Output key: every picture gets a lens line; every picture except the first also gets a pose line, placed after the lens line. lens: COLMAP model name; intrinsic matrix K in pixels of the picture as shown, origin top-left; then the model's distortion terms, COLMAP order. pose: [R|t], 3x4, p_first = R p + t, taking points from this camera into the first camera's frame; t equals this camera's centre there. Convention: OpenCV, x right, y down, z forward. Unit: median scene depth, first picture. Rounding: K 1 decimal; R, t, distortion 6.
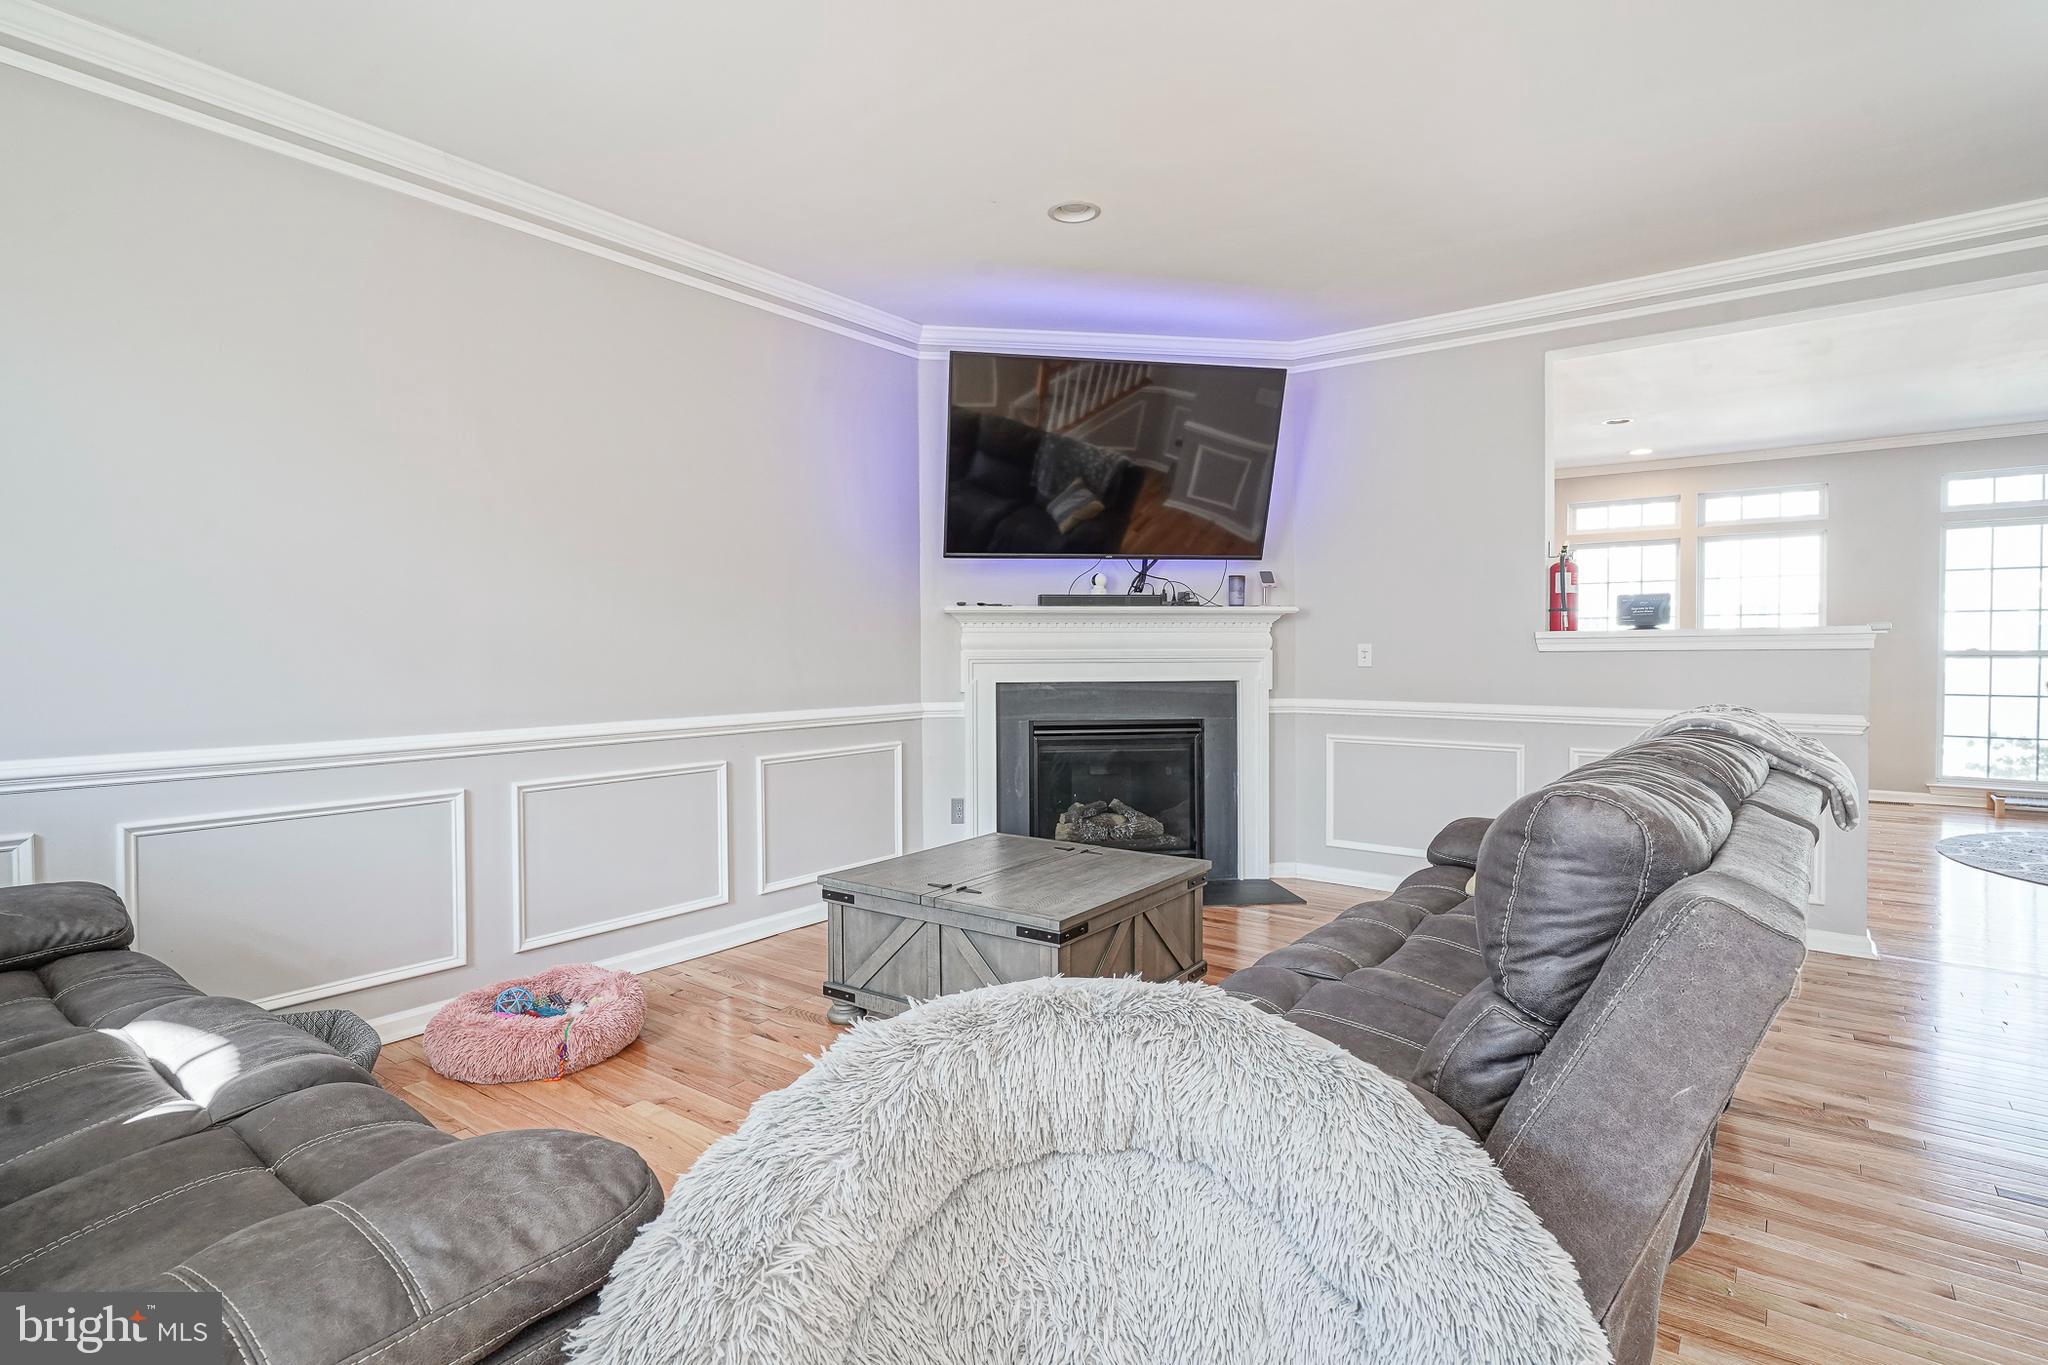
lens RADIAL K [[1008.2, 0, 1023.5], [0, 1008.2, 665.5], [0, 0, 1]] dist [-0.009053, 0.002129]
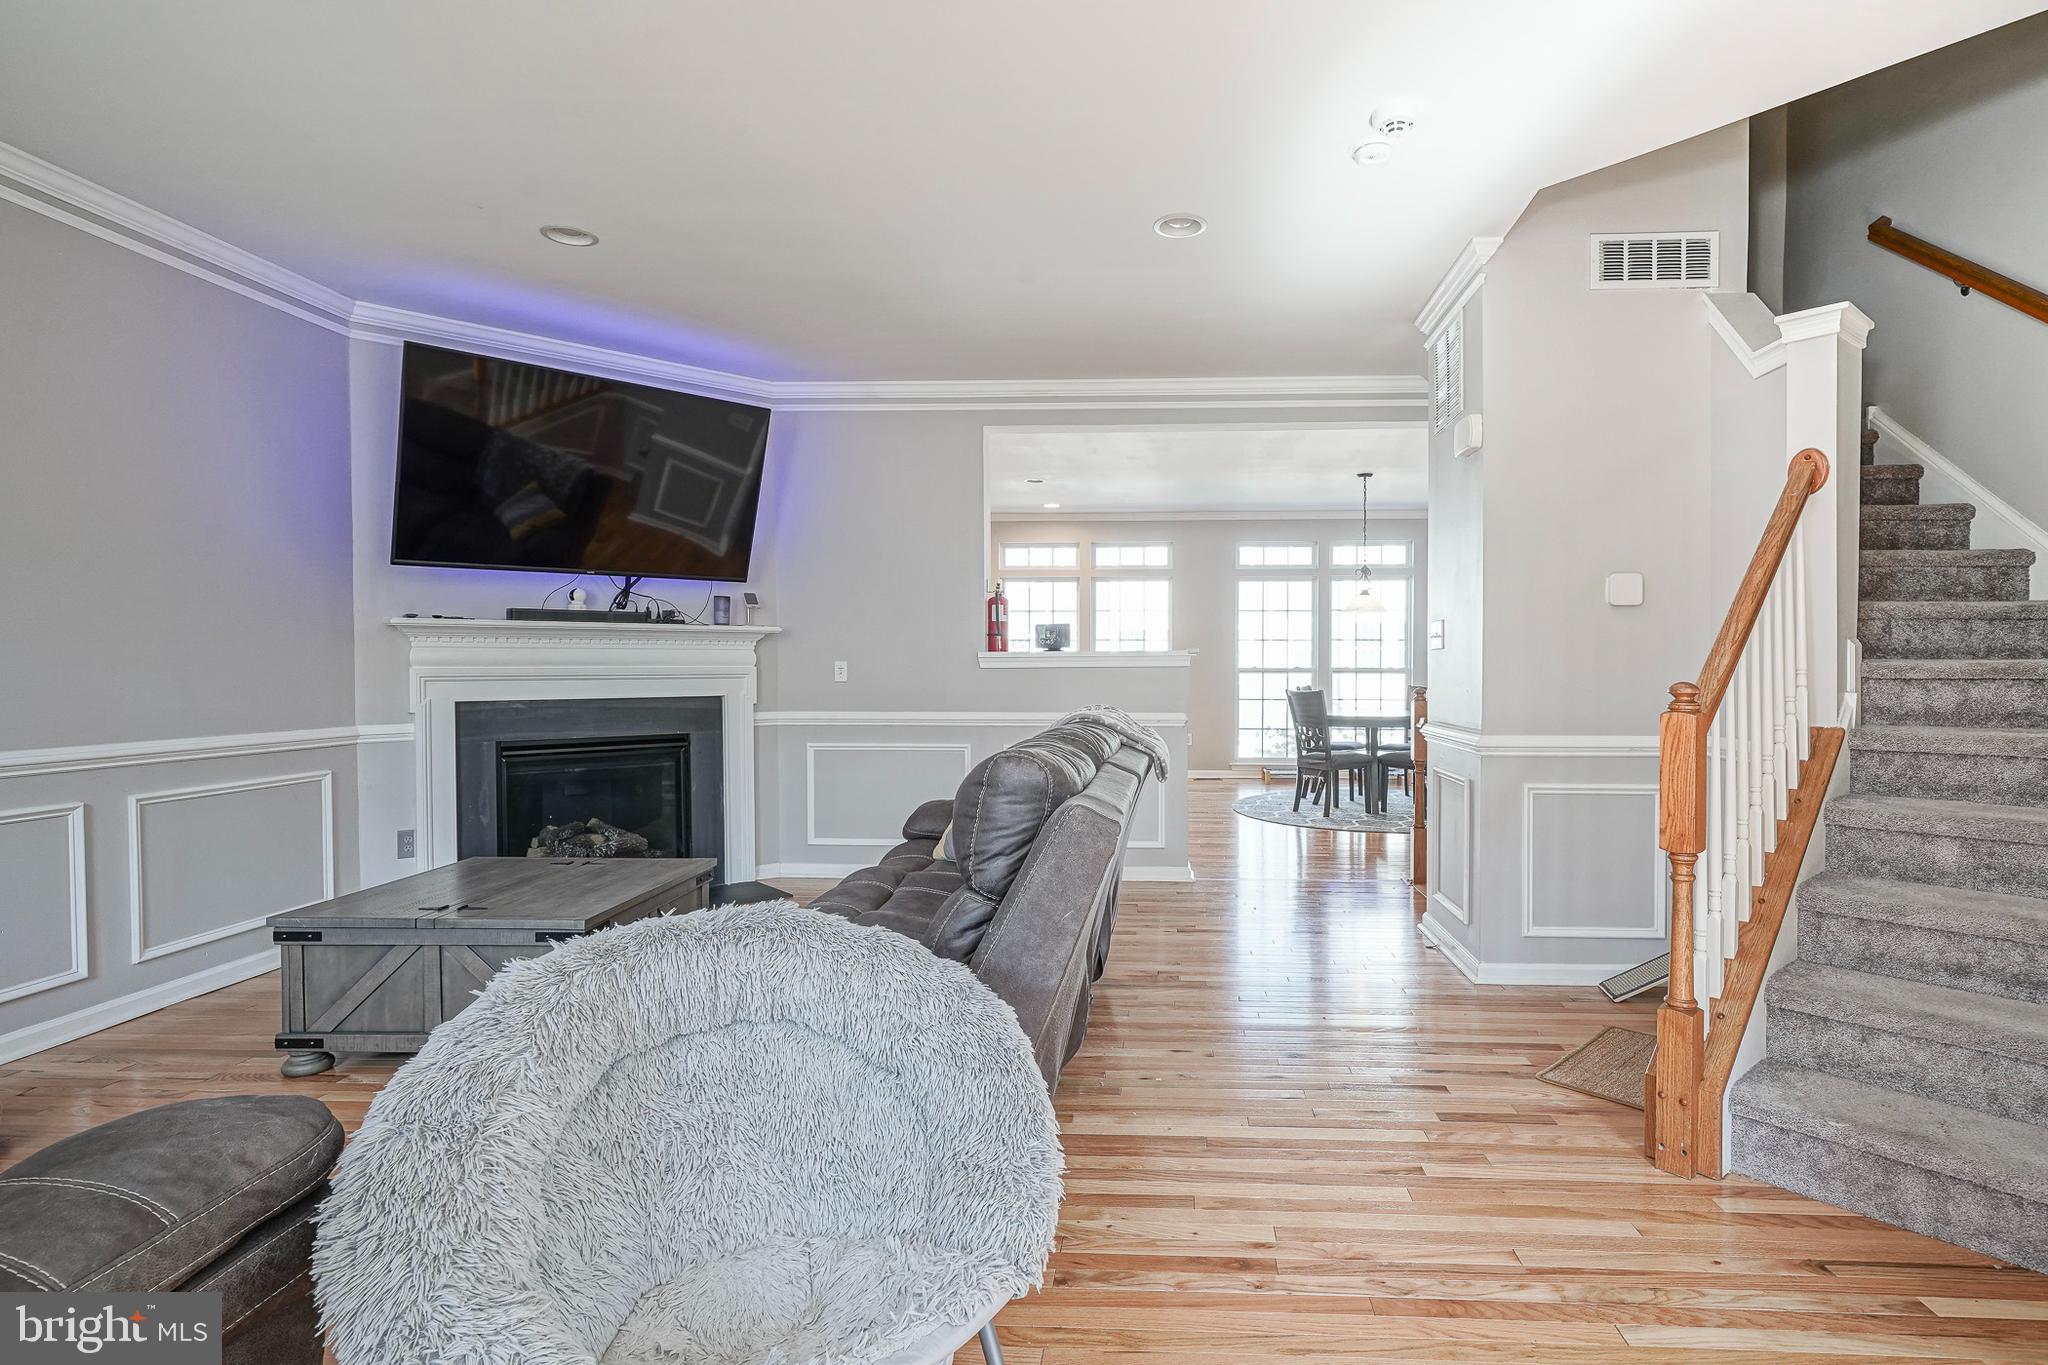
lens RADIAL K [[1041.0, 0, 1107.8], [0, 1041.0, 685.3], [0, 0, 1]] dist [-0.000304, 0.000713]
pose [[0.824562, -0.008756, 0.565703, -0.082019], [0.007410, 0.999962, 0.004677, 0.002264], [-0.565722, 0.000335, 0.824596, -0.142511]]
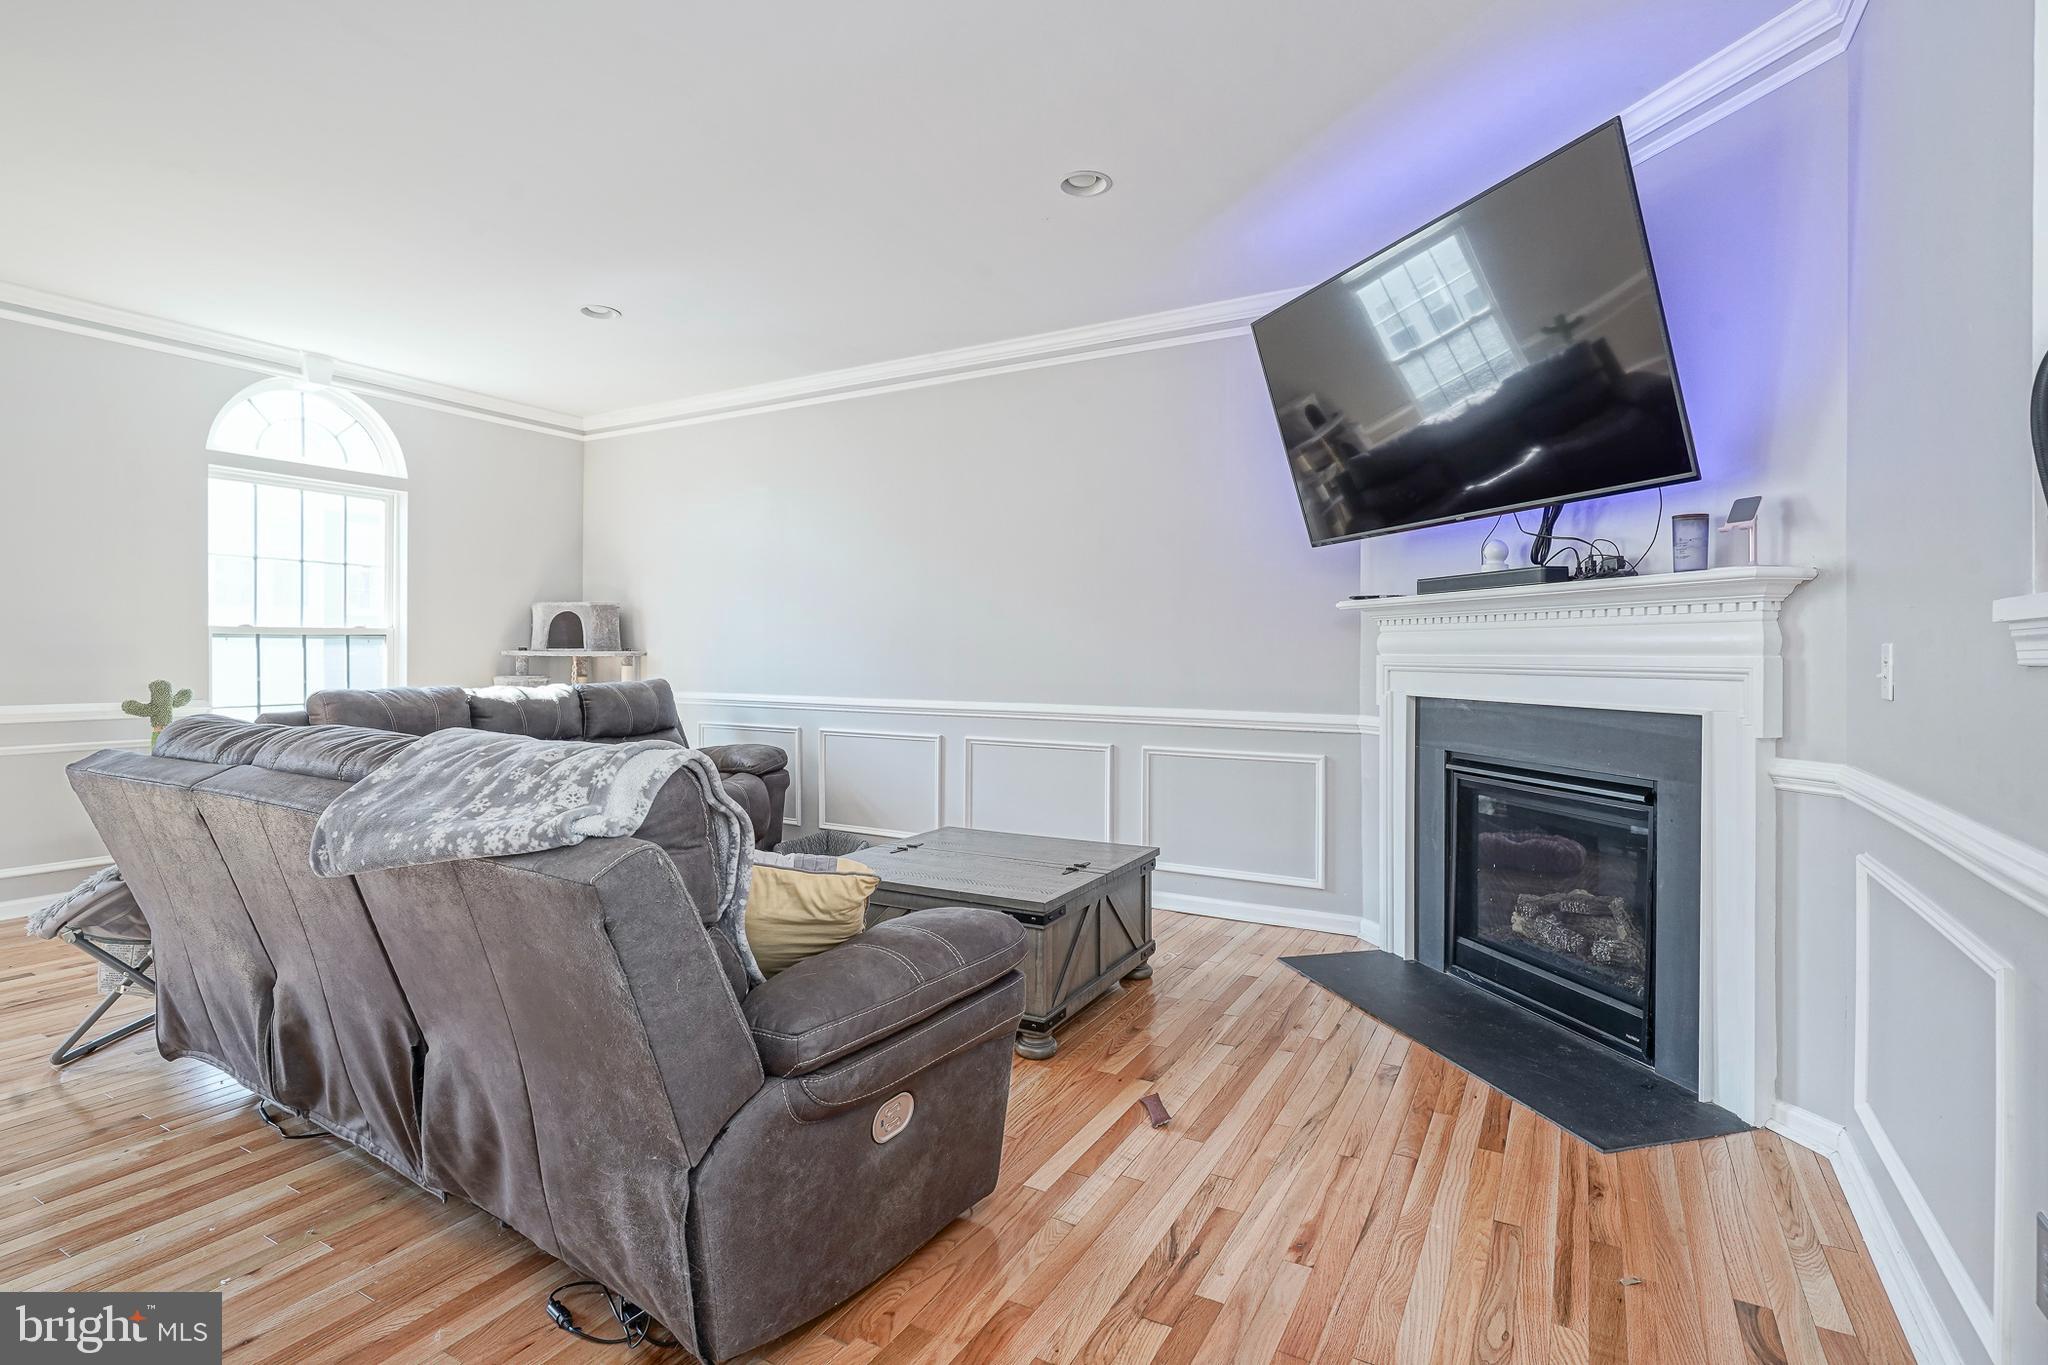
lens RADIAL K [[998.3, 0, 1022.7], [0, 998.3, 659.0], [0, 0, 1]] dist [-0.000834, 0.000211]
pose [[0.130765, 0.005685, -0.991397, 0.776586], [-0.028366, 0.999596, 0.001991, -0.005114], [0.991008, 0.027861, 0.130873, 0.672971]]
